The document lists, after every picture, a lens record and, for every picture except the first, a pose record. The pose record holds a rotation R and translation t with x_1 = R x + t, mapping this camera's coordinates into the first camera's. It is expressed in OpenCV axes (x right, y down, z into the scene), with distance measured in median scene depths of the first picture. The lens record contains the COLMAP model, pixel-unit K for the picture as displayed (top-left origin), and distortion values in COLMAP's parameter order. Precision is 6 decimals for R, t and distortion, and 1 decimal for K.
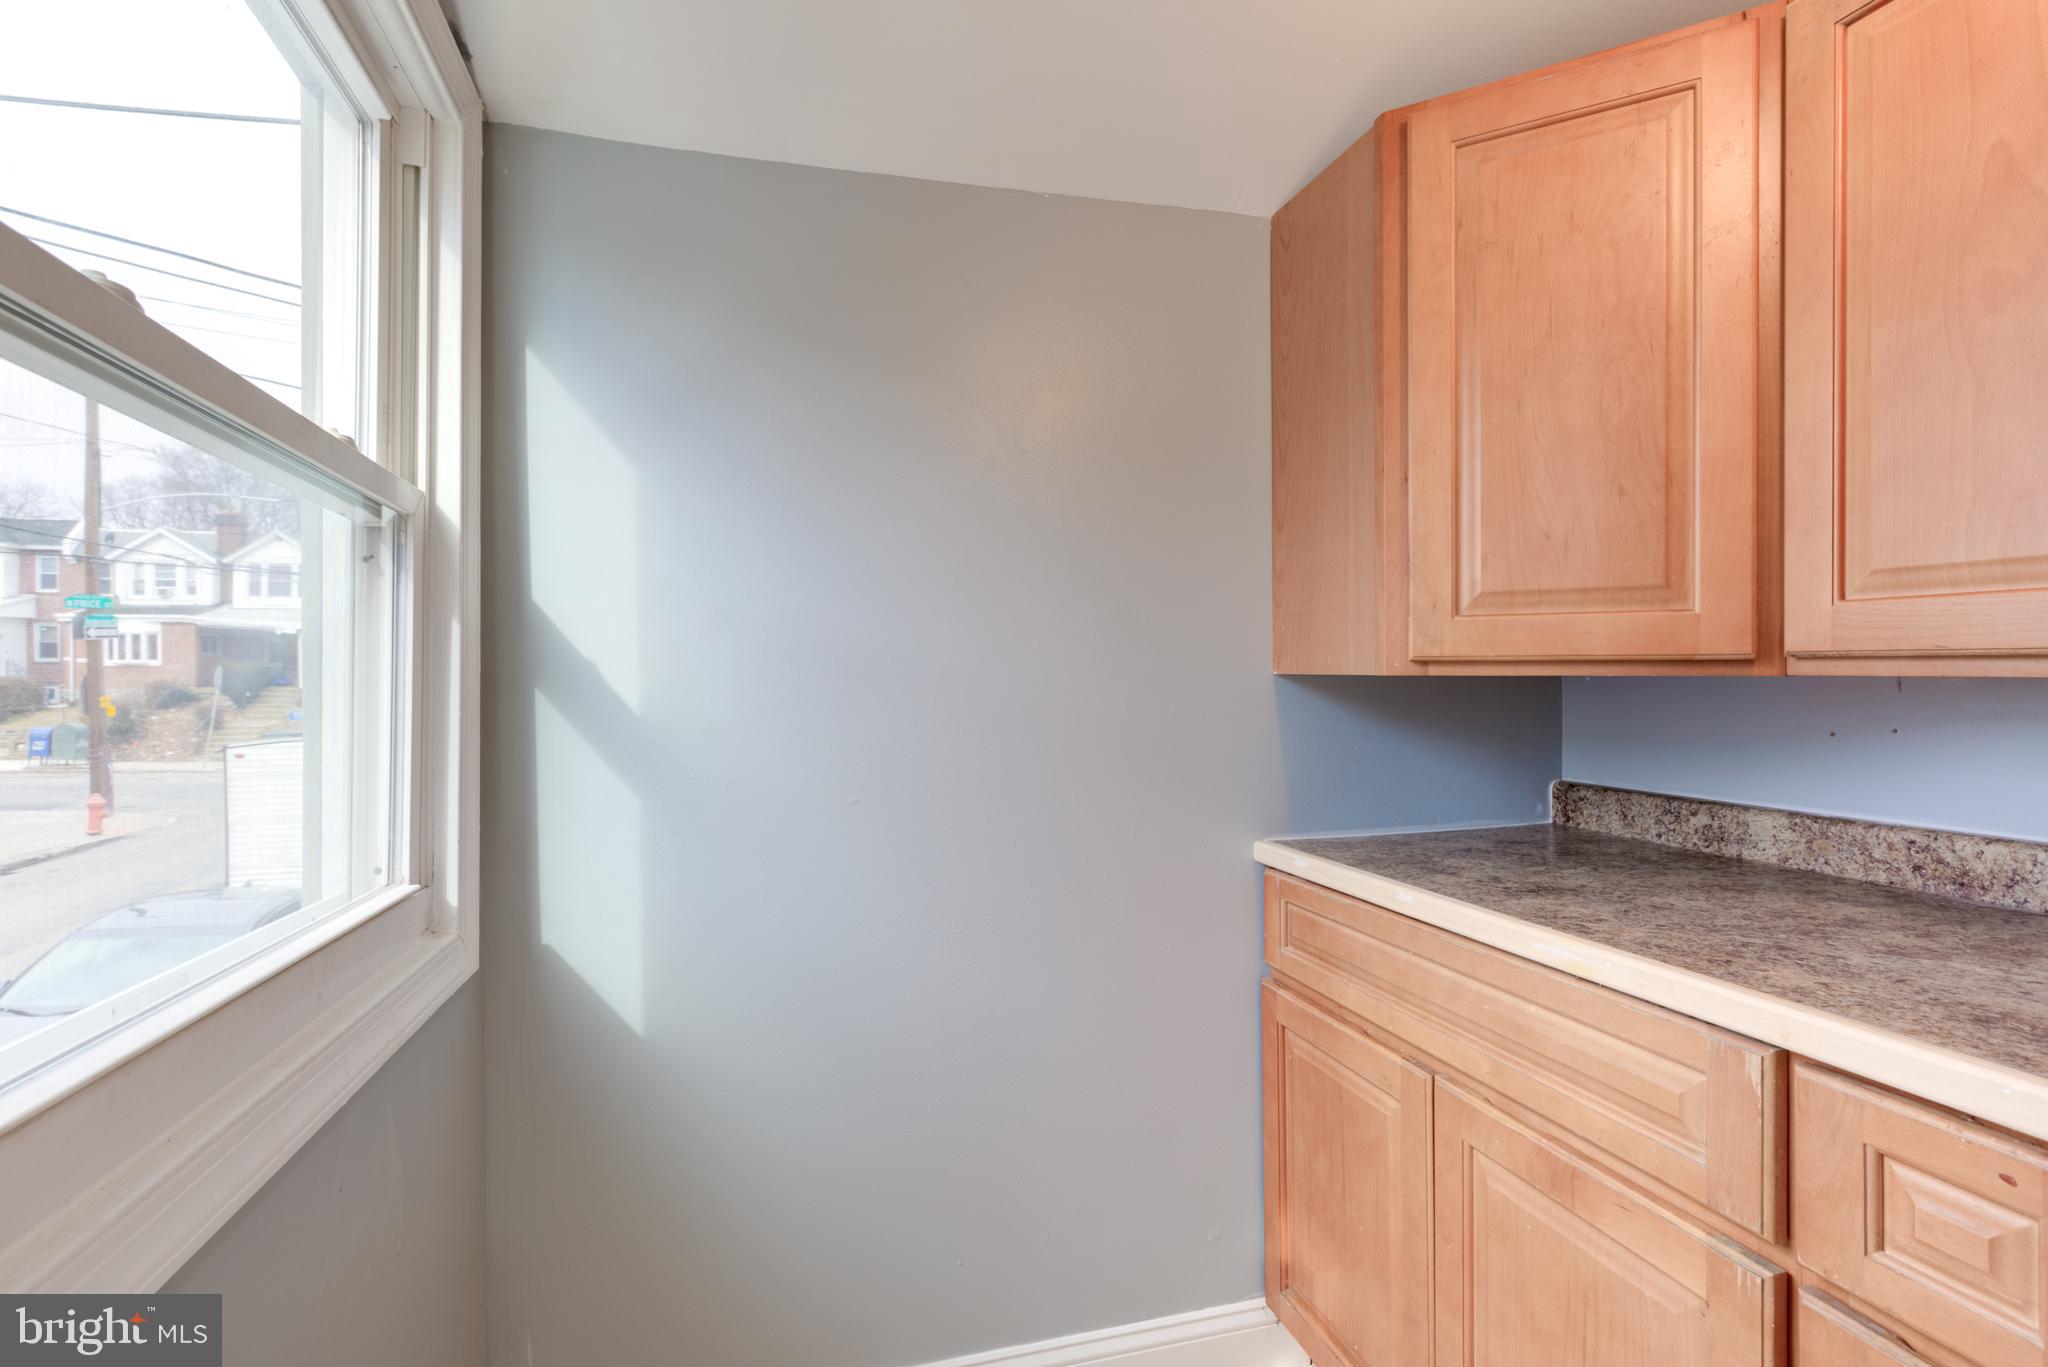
lens RADIAL K [[936.2, 0, 1013.5], [0, 936.2, 658.1], [0, 0, 1]] dist [-0.008000, 0.004449]
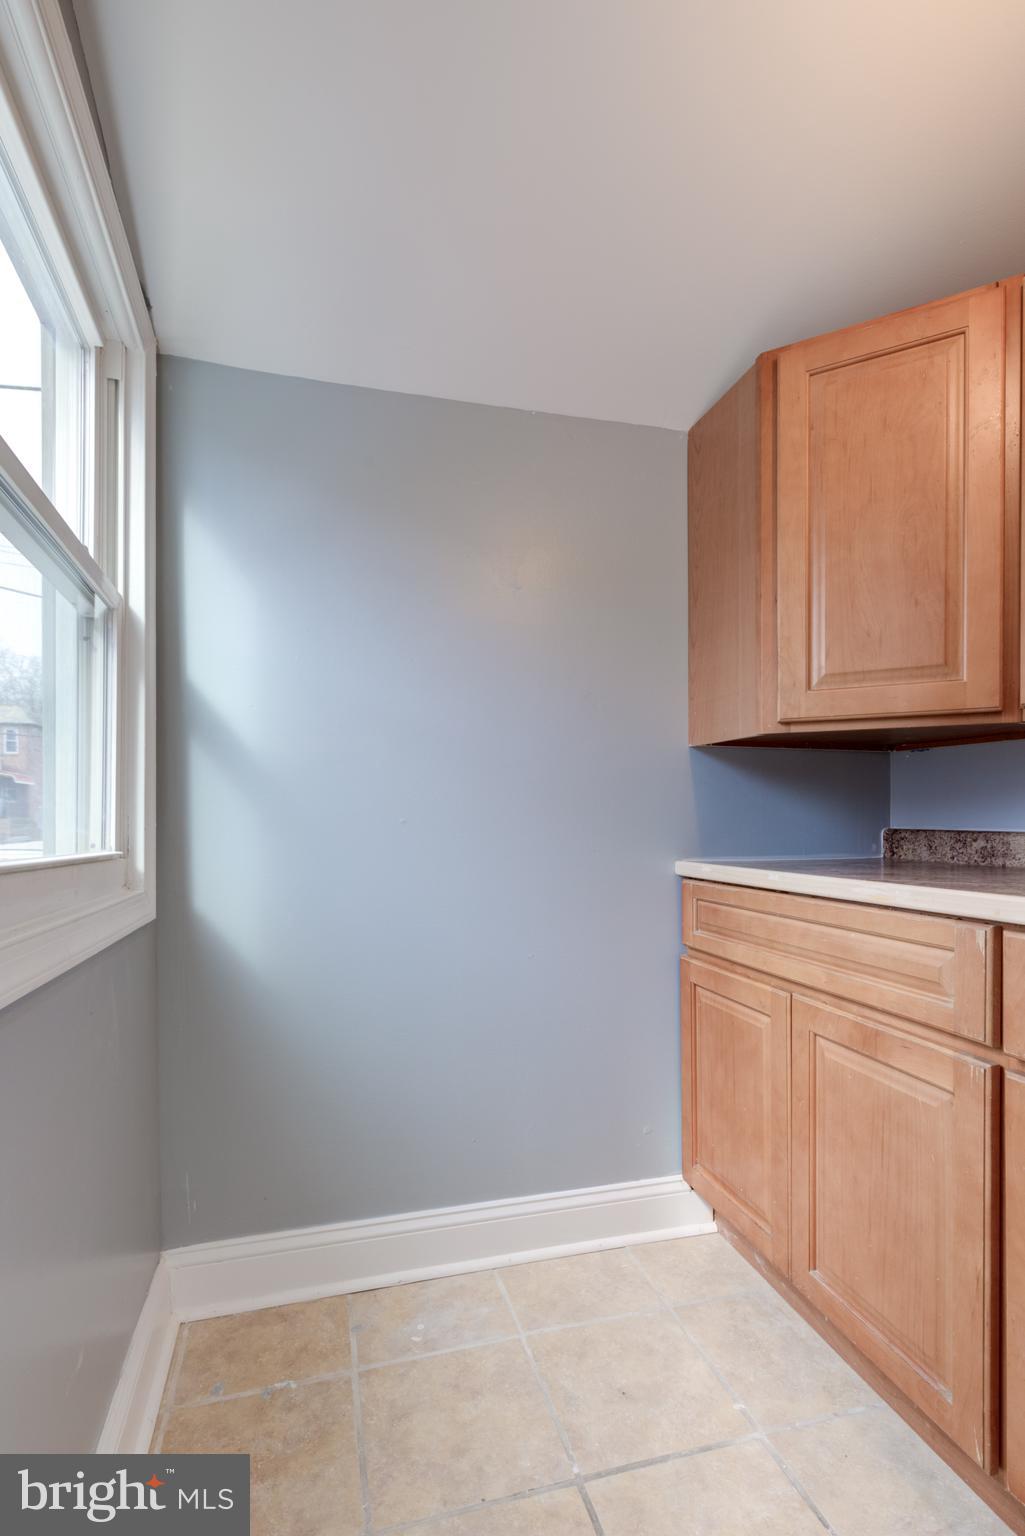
lens RADIAL K [[702.2, 0, 509.1], [0, 702.2, 801.4], [0, 0, 1]] dist [-0.008000, 0.004449]
pose [[0.999979, 0.001258, 0.006317, -0.011646], [-0.001296, 0.999981, 0.005976, 0.127070], [-0.006310, -0.005985, 0.999962, -0.118939]]
